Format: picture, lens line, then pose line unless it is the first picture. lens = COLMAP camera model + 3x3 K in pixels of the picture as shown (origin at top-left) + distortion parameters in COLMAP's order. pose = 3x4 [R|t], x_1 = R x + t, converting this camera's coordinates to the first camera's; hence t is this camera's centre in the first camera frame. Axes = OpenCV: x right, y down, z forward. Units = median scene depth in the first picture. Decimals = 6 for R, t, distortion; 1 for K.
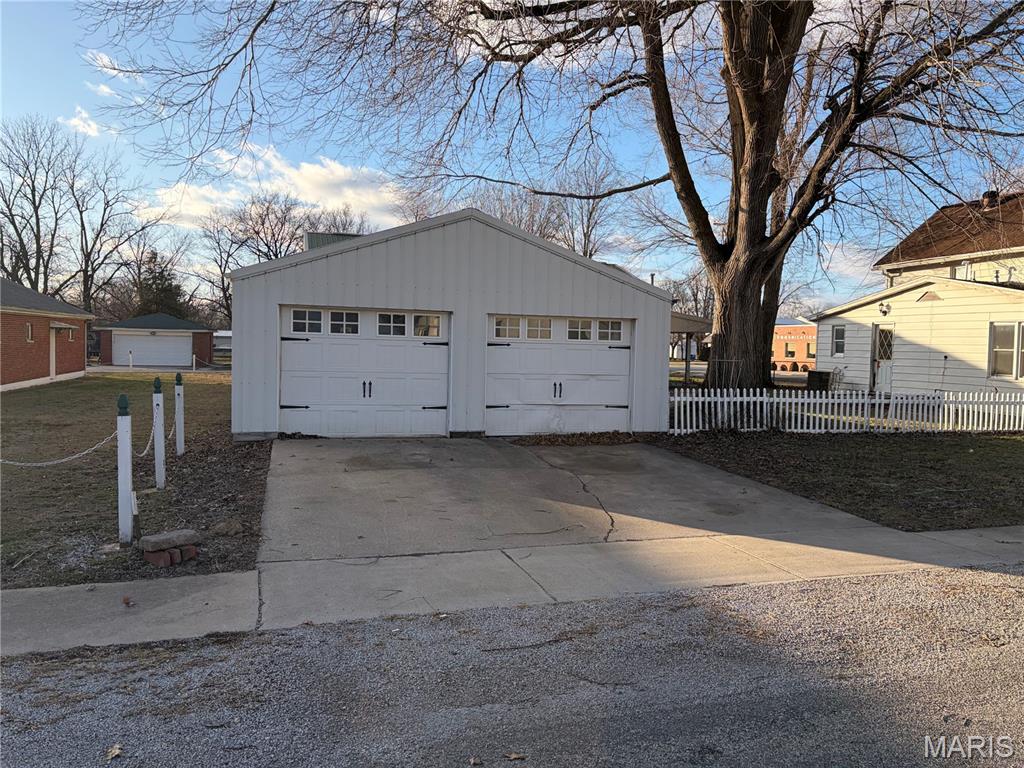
lens RADIAL K [[778.7, 0, 508.2], [0, 778.7, 378.1], [0, 0, 1]] dist [0.039554, -0.046736]
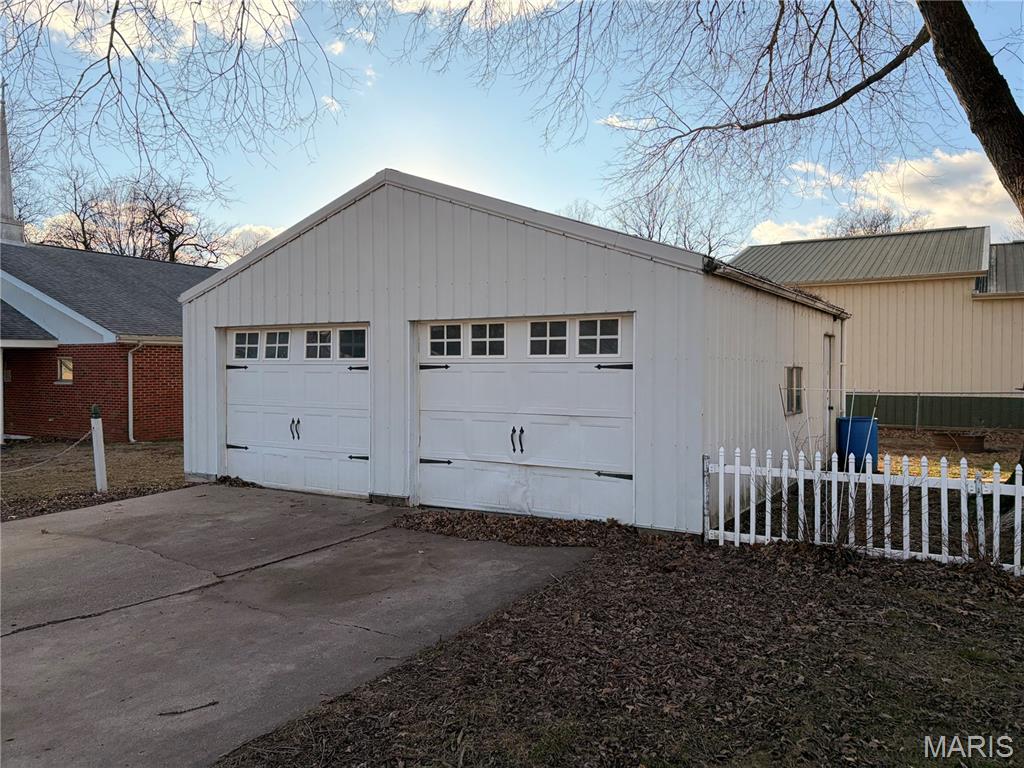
lens RADIAL K [[778.7, 0, 509.9], [0, 778.7, 379.5], [0, 0, 1]] dist [0.039554, -0.046736]
pose [[0.673065, -0.010158, -0.739514, 0.488497], [-0.006863, 0.999777, -0.019980, -0.018736], [0.739552, 0.018523, 0.672845, 0.571273]]
